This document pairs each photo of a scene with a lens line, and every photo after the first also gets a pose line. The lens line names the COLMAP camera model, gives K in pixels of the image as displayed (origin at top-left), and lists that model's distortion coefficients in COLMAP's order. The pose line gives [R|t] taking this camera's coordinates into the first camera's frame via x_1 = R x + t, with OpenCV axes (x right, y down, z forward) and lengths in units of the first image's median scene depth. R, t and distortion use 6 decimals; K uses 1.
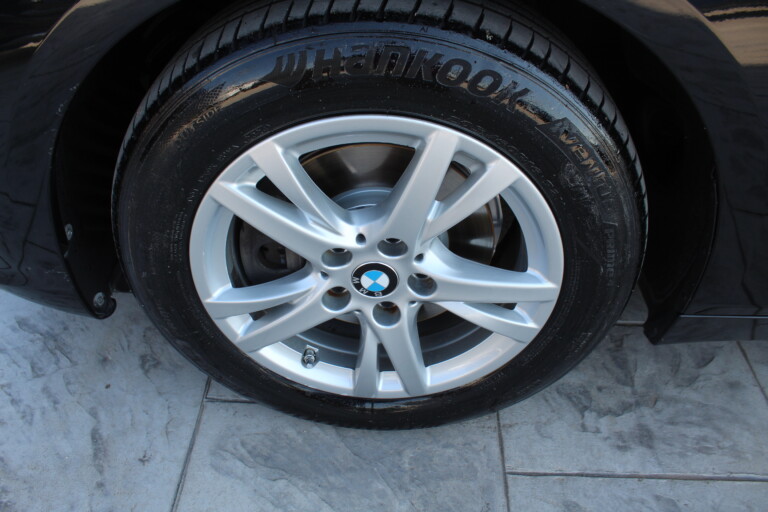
lens RADIAL K [[659.1, 0, 384.0], [0, 659.1, 256.0], [0, 0, 1]] dist [-0.152590, 0.158394]
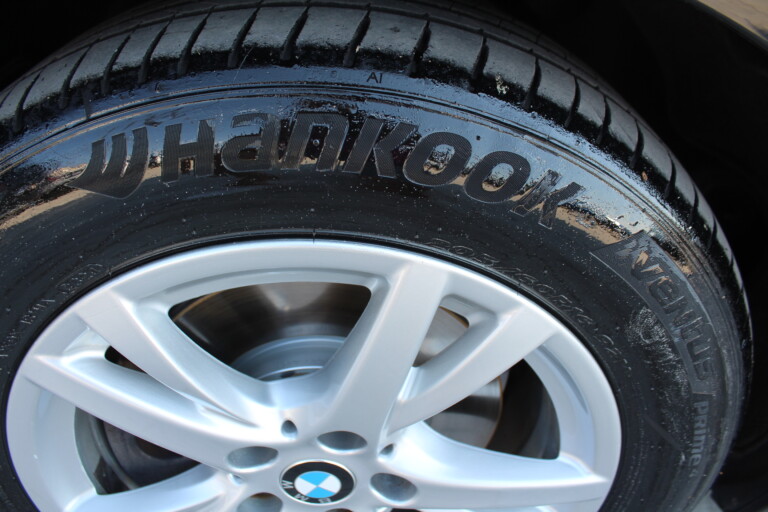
lens RADIAL K [[629.3, 0, 384.0], [0, 629.3, 256.0], [0, 0, 1]] dist [-0.159375, 0.143558]
pose [[0.998243, -0.039912, 0.043800, 0.037450], [0.042988, 0.996500, -0.071687, -0.157903], [-0.040786, 0.073444, 0.996465, 0.472330]]
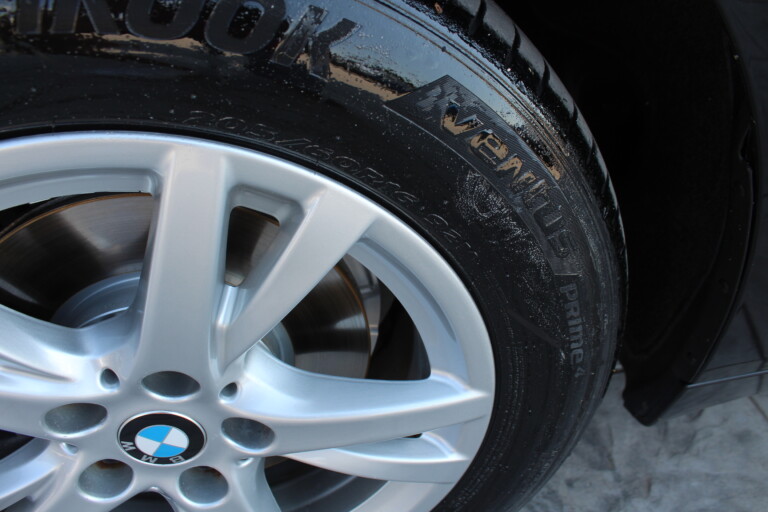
lens RADIAL K [[629.3, 0, 384.0], [0, 629.3, 256.0], [0, 0, 1]] dist [-0.159375, 0.143558]
pose [[0.979373, -0.165423, 0.116033, 0.157875], [0.170071, 0.984935, -0.031299, -0.078791], [-0.109107, 0.050387, 0.992752, 0.551722]]
